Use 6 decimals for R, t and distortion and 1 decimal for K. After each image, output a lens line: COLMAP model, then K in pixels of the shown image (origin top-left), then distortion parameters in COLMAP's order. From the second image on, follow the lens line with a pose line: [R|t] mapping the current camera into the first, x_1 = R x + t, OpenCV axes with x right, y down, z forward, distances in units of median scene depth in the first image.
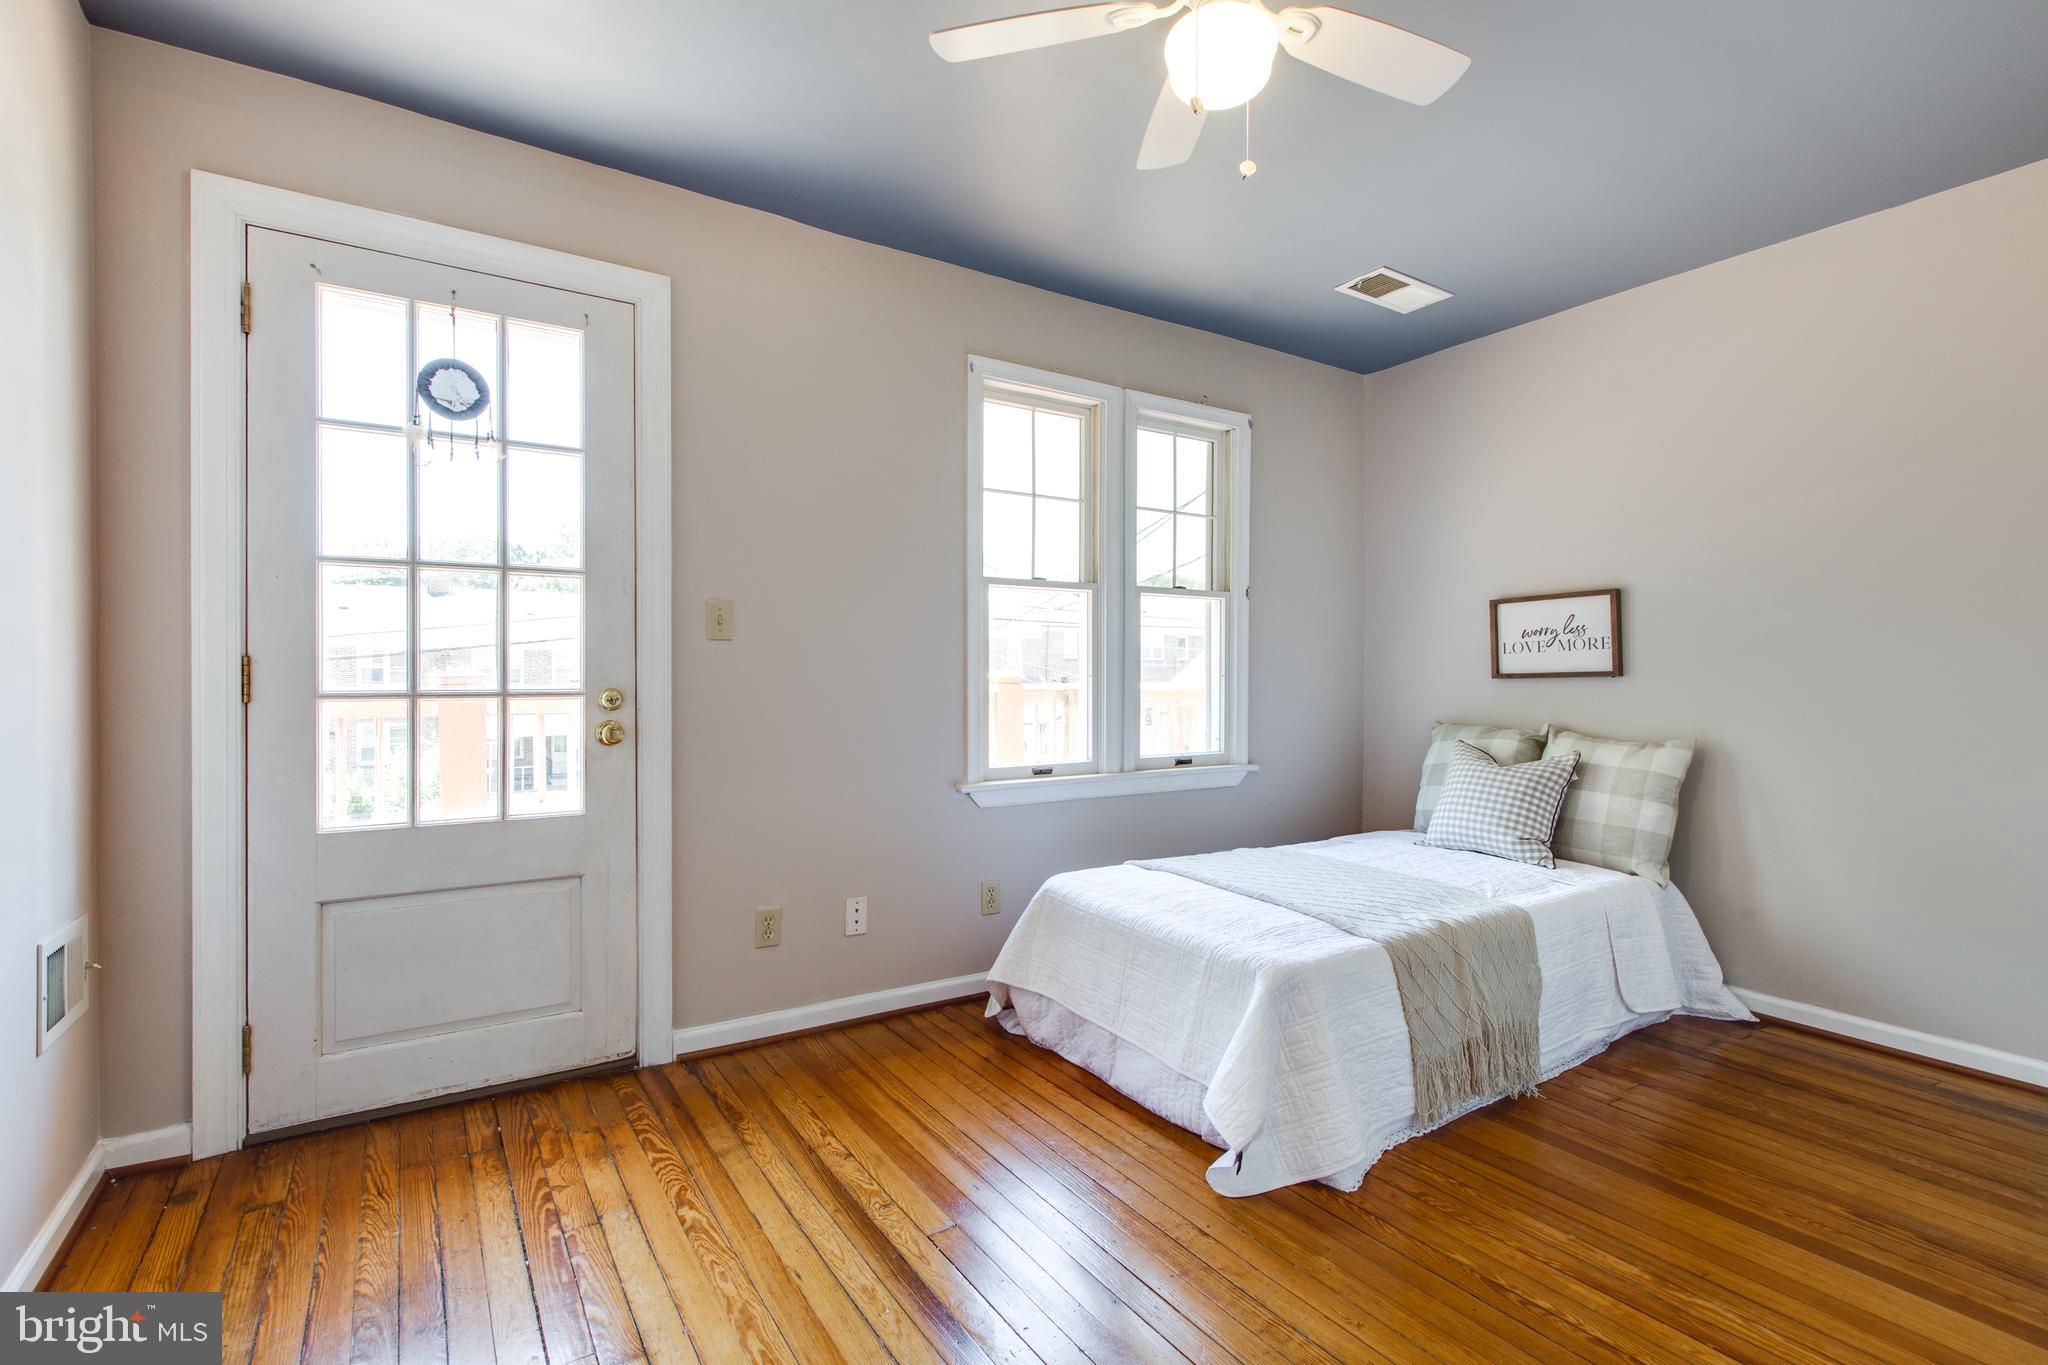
lens RADIAL K [[969.4, 0, 975.3], [0, 969.4, 676.4], [0, 0, 1]] dist [0.005194, 0.000159]
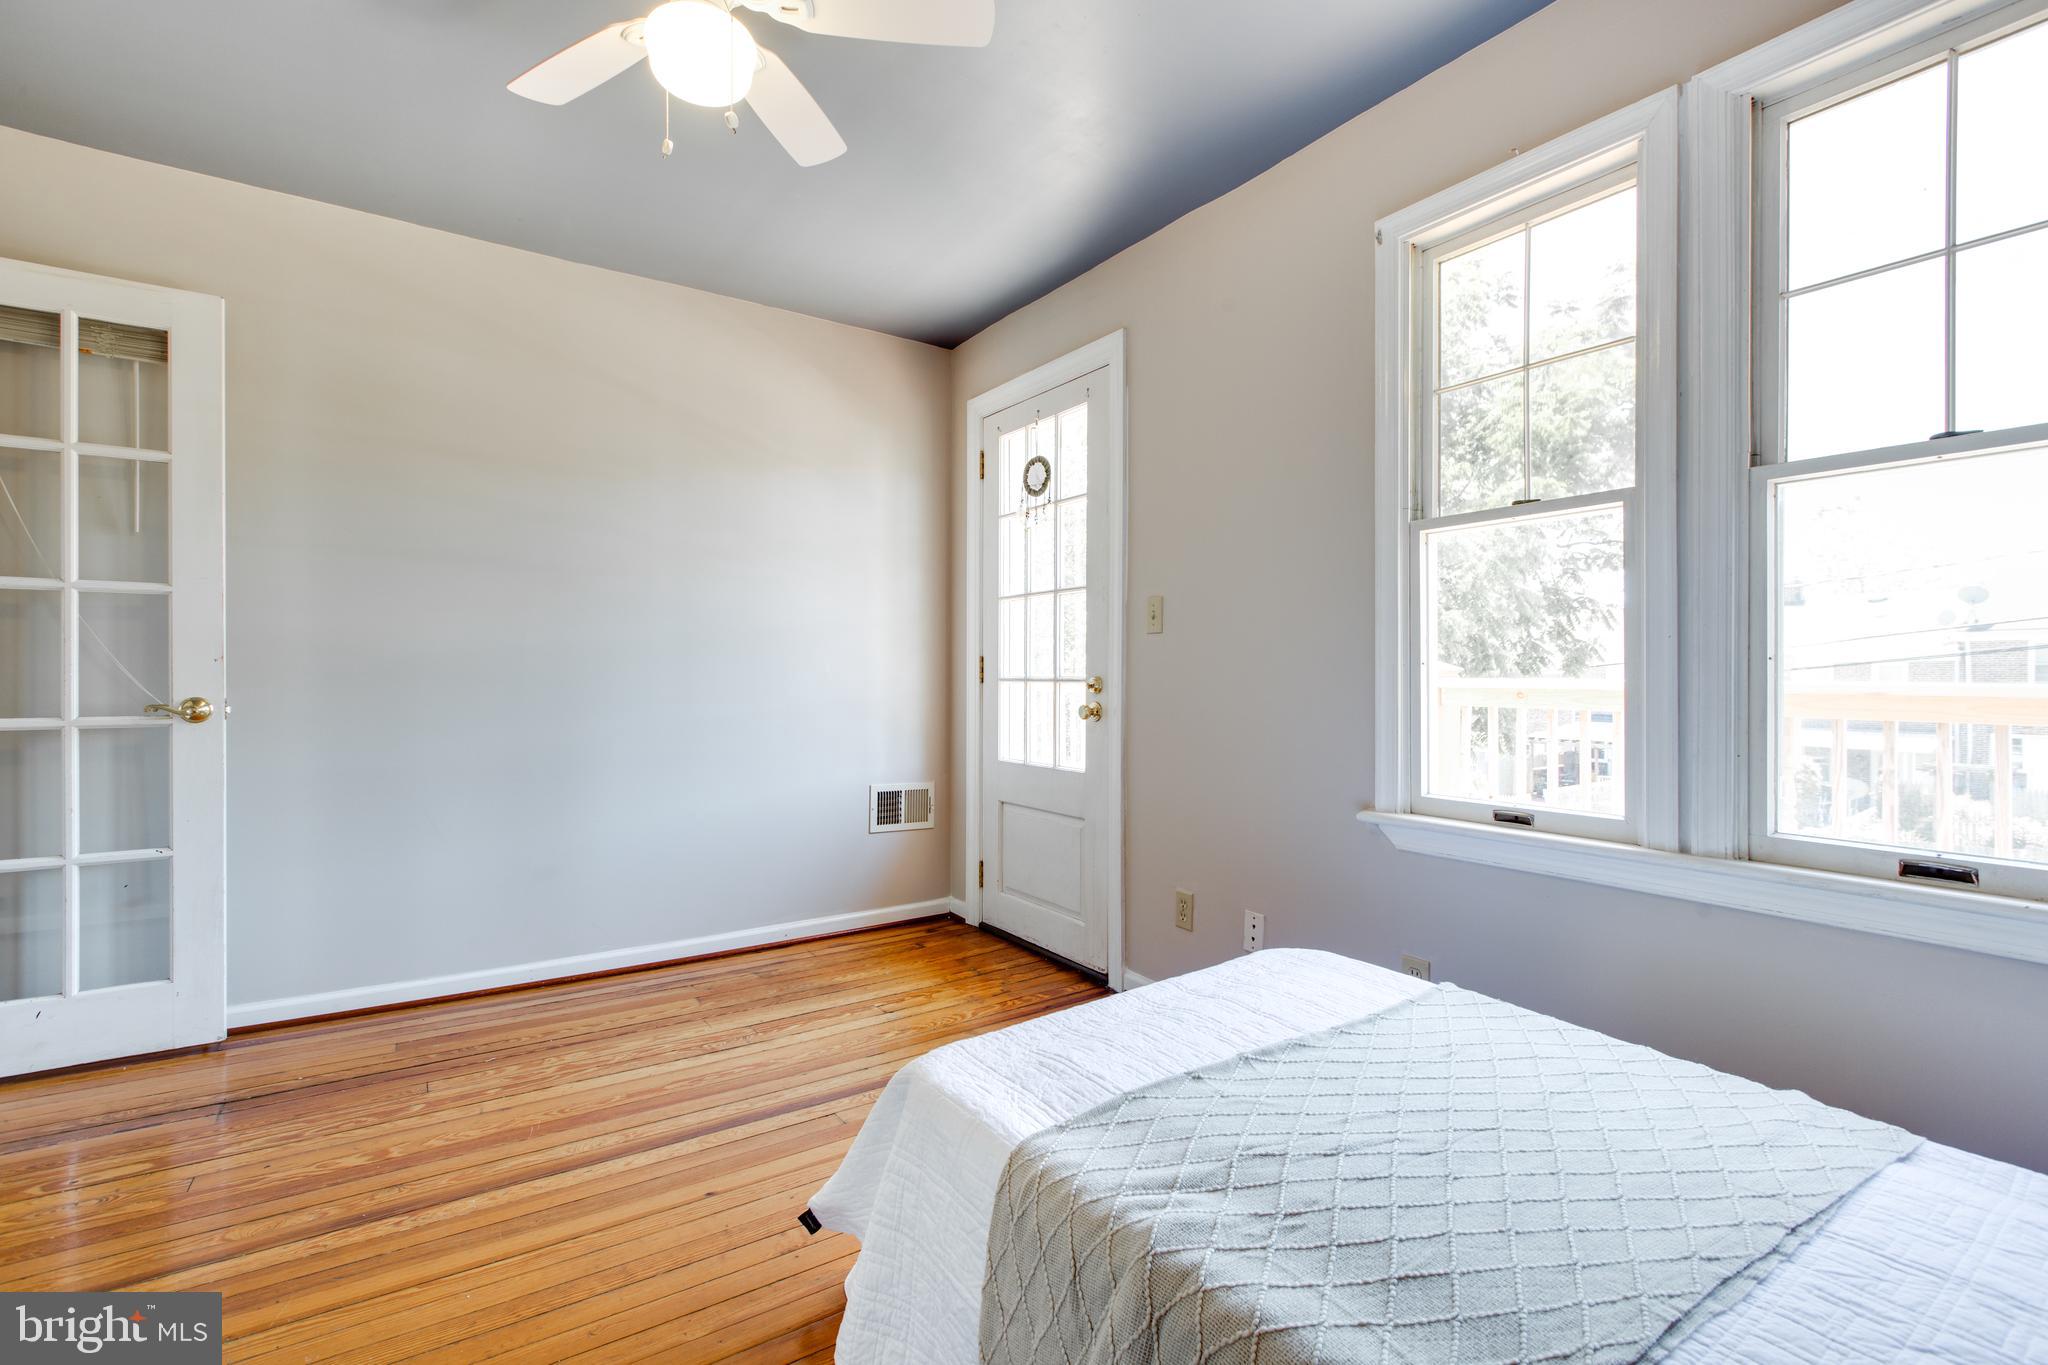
lens RADIAL K [[909.7, 0, 1024.0], [0, 909.7, 682.5], [0, 0, 1]] dist [0.001748, 0.000107]
pose [[0.044996, 0.004228, -0.998978, 0.861906], [-0.008504, 0.999956, 0.003850, 0.017884], [0.998951, 0.008322, 0.045030, 0.915072]]
